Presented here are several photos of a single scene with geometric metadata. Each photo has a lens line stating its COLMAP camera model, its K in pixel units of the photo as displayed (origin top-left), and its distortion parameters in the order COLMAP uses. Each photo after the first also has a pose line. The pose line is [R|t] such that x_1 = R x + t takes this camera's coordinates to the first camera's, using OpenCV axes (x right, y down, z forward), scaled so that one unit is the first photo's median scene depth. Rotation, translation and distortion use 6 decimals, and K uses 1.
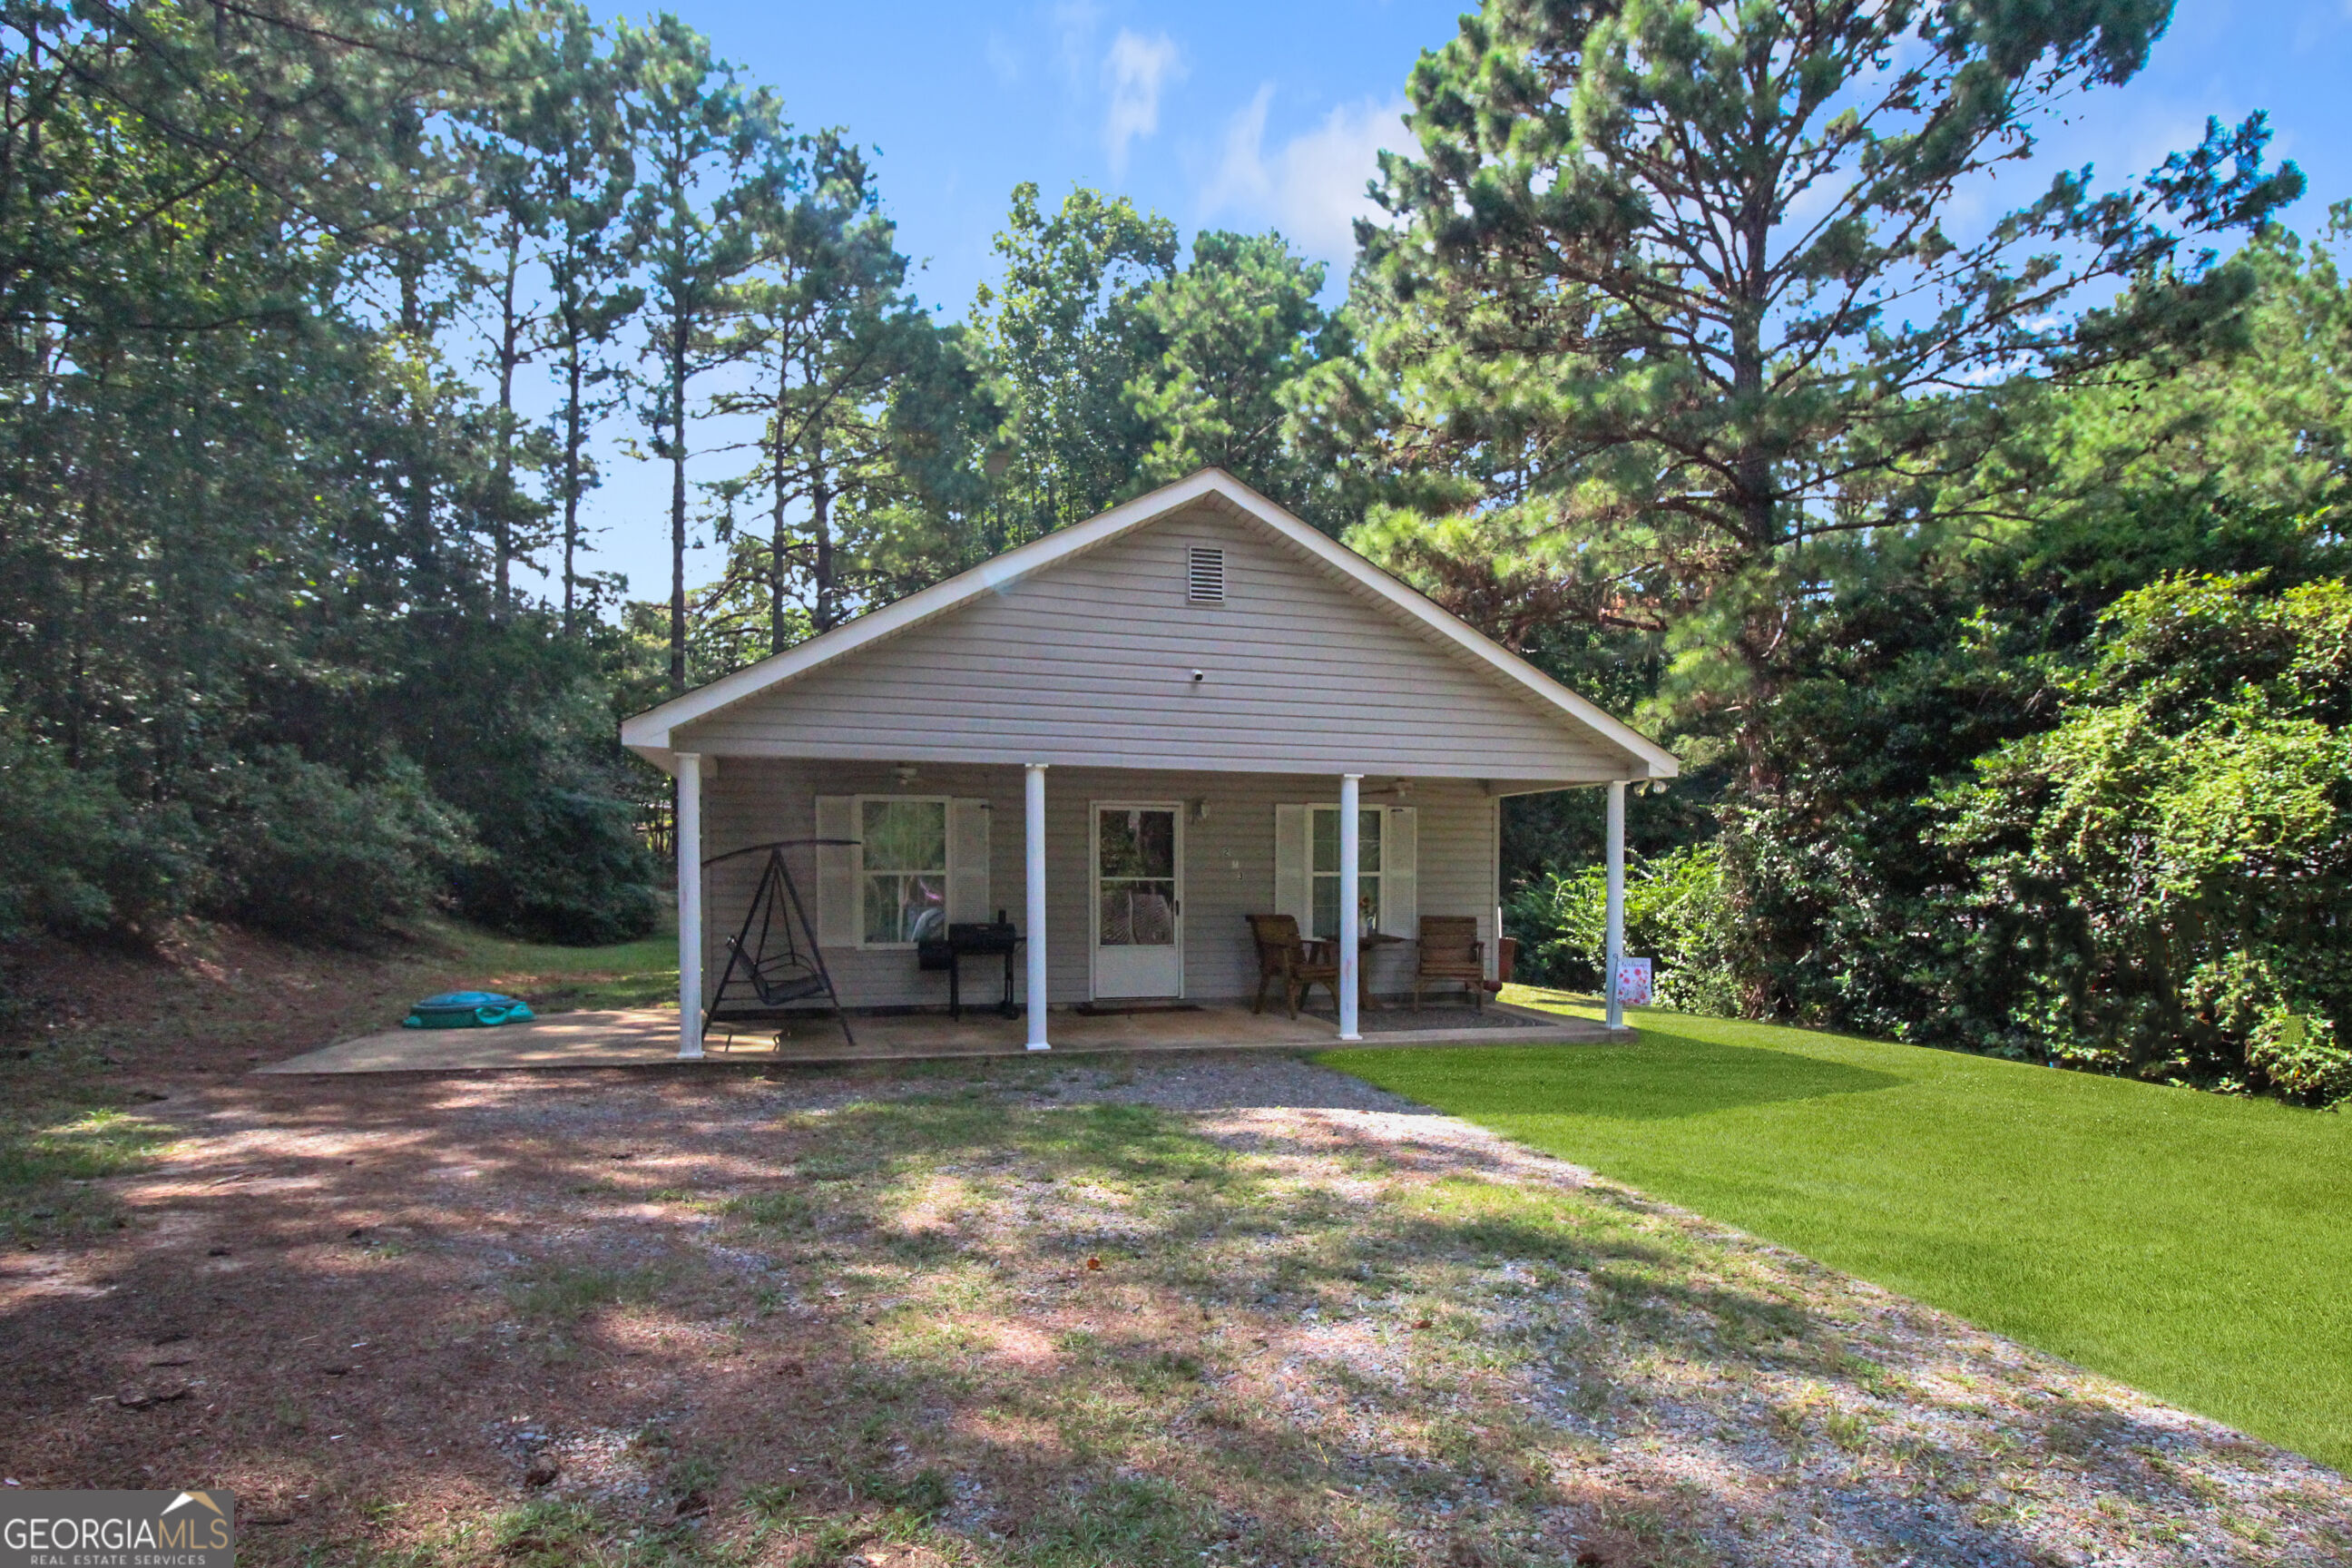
lens RADIAL K [[1607.8, 0, 1173.3], [0, 1607.8, 869.2], [0, 0, 1]] dist [-0.015517, -0.002277]
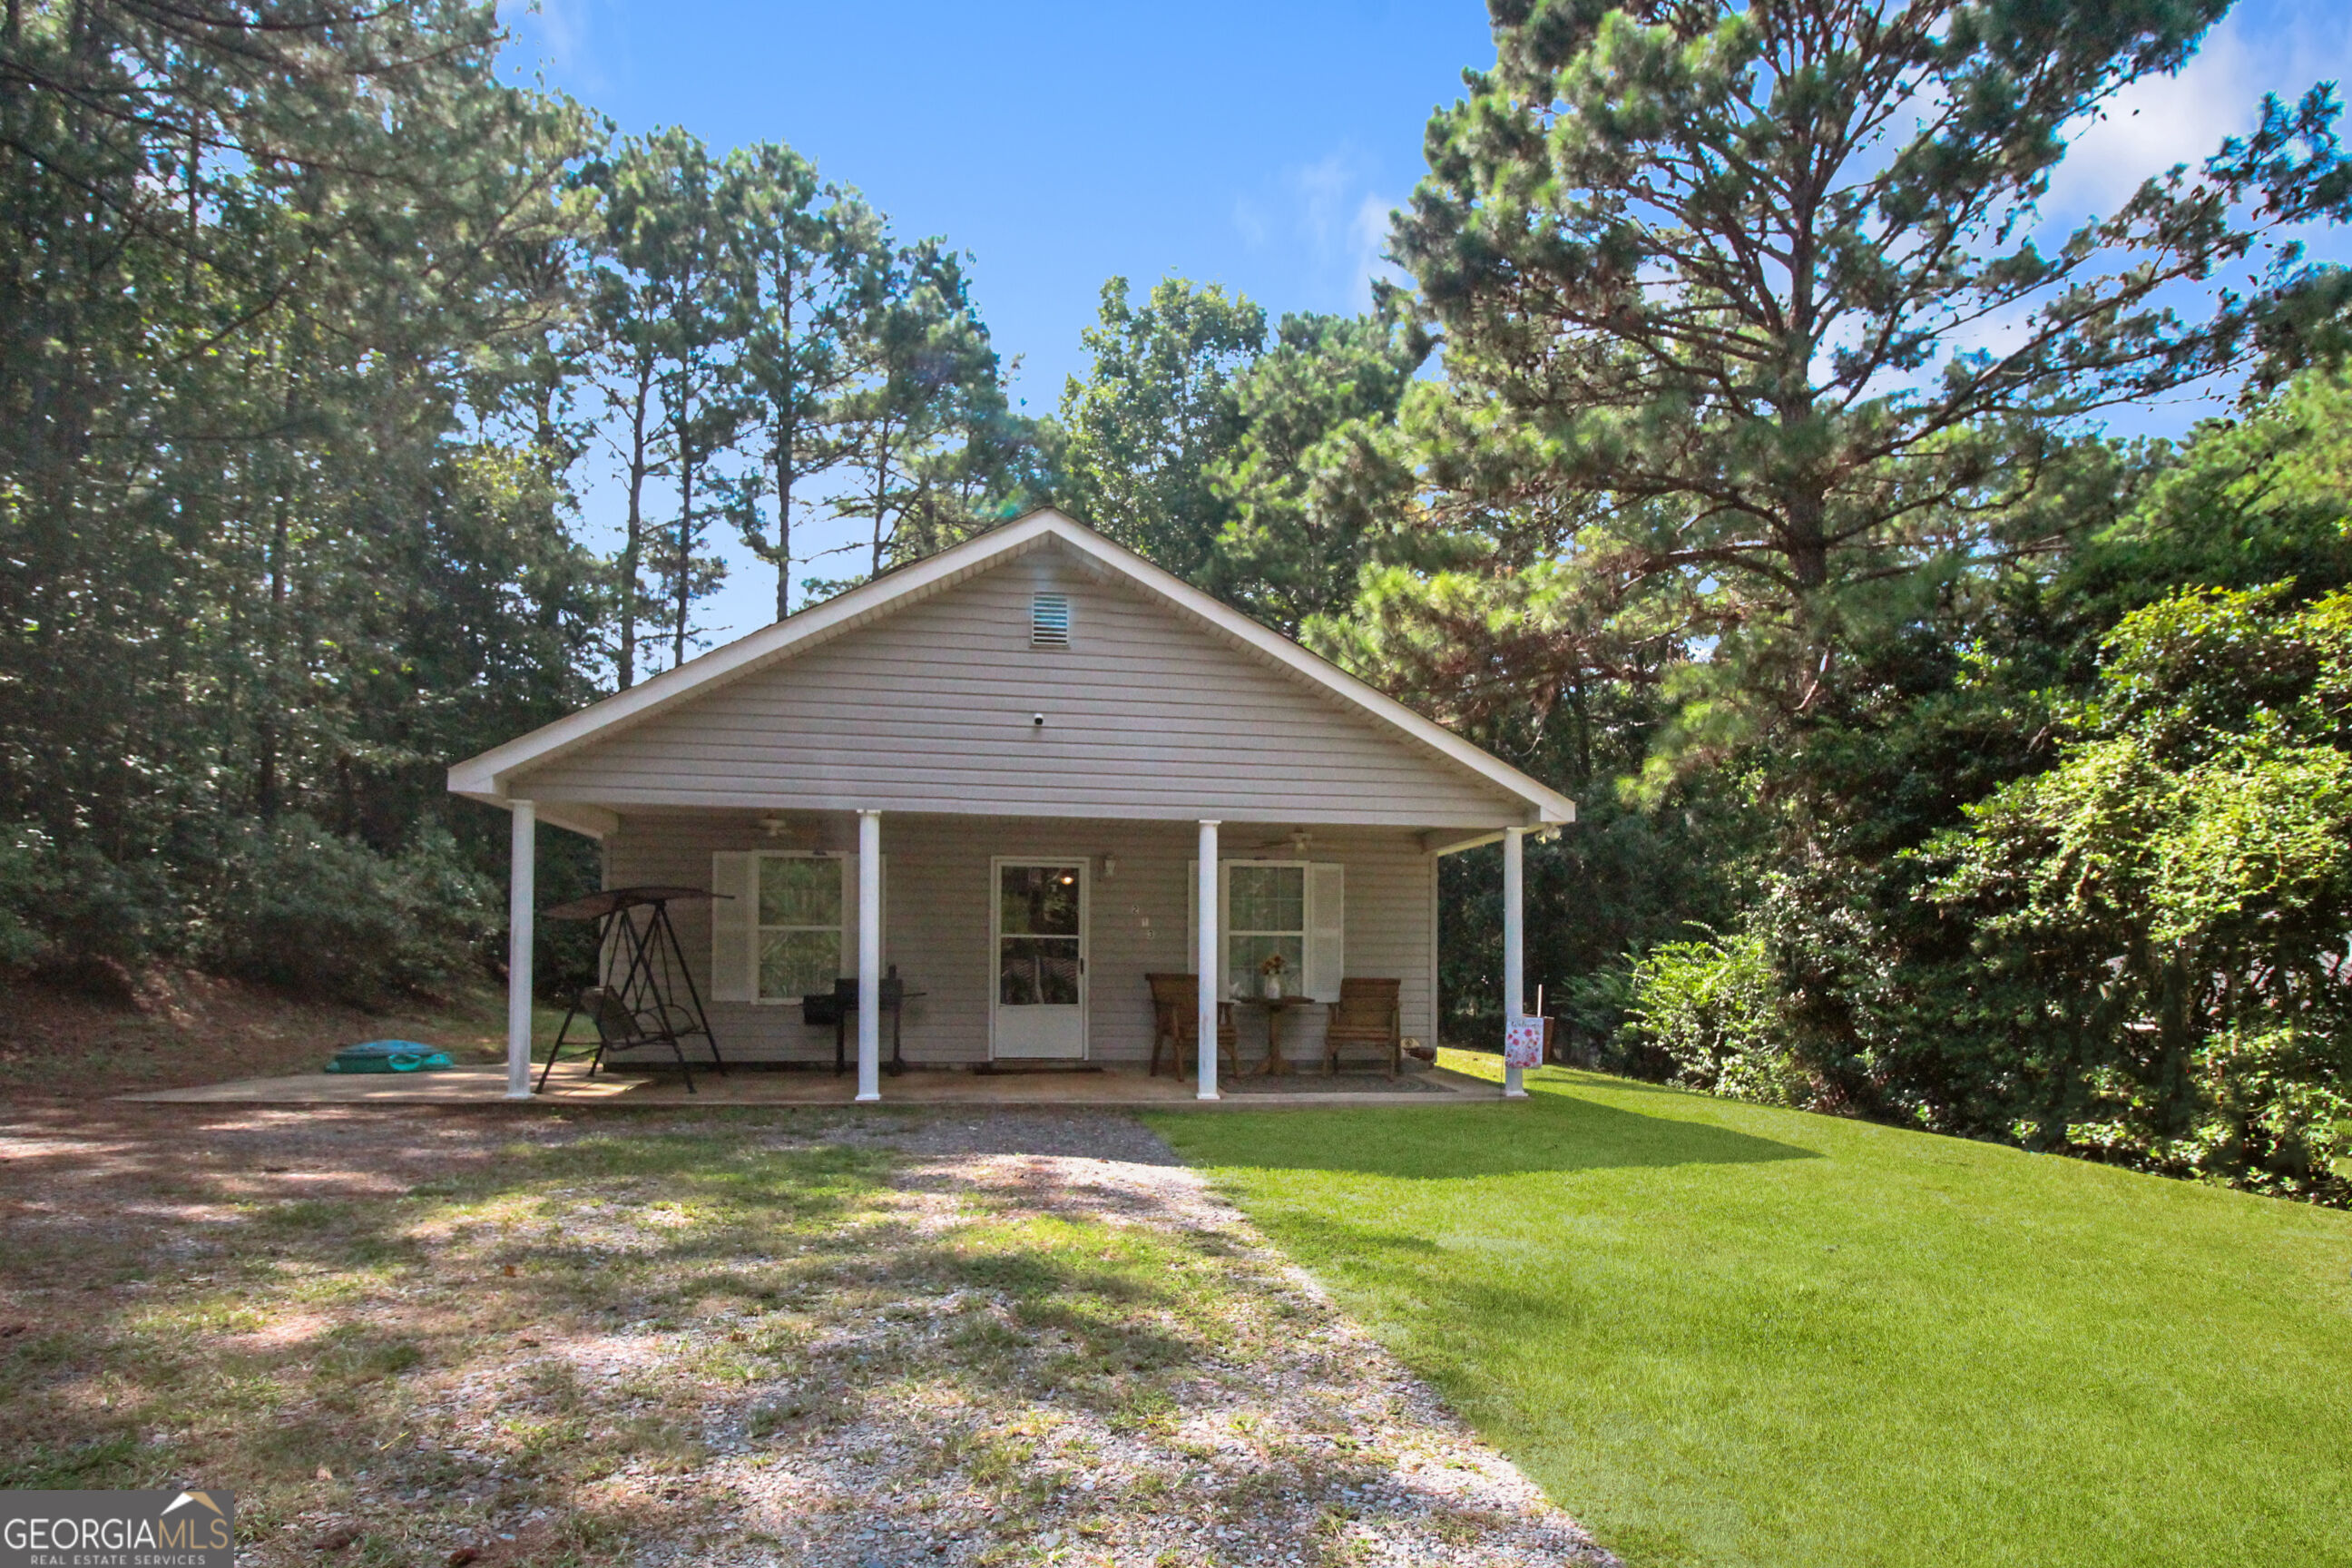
lens RADIAL K [[1607.8, 0, 1173.3], [0, 1607.8, 869.2], [0, 0, 1]] dist [-0.015517, -0.002277]
pose [[0.985423, -0.005988, -0.170015, 0.222892], [-0.005568, 0.997710, -0.067410, 0.030542], [0.170029, 0.067374, 0.983133, 0.049510]]
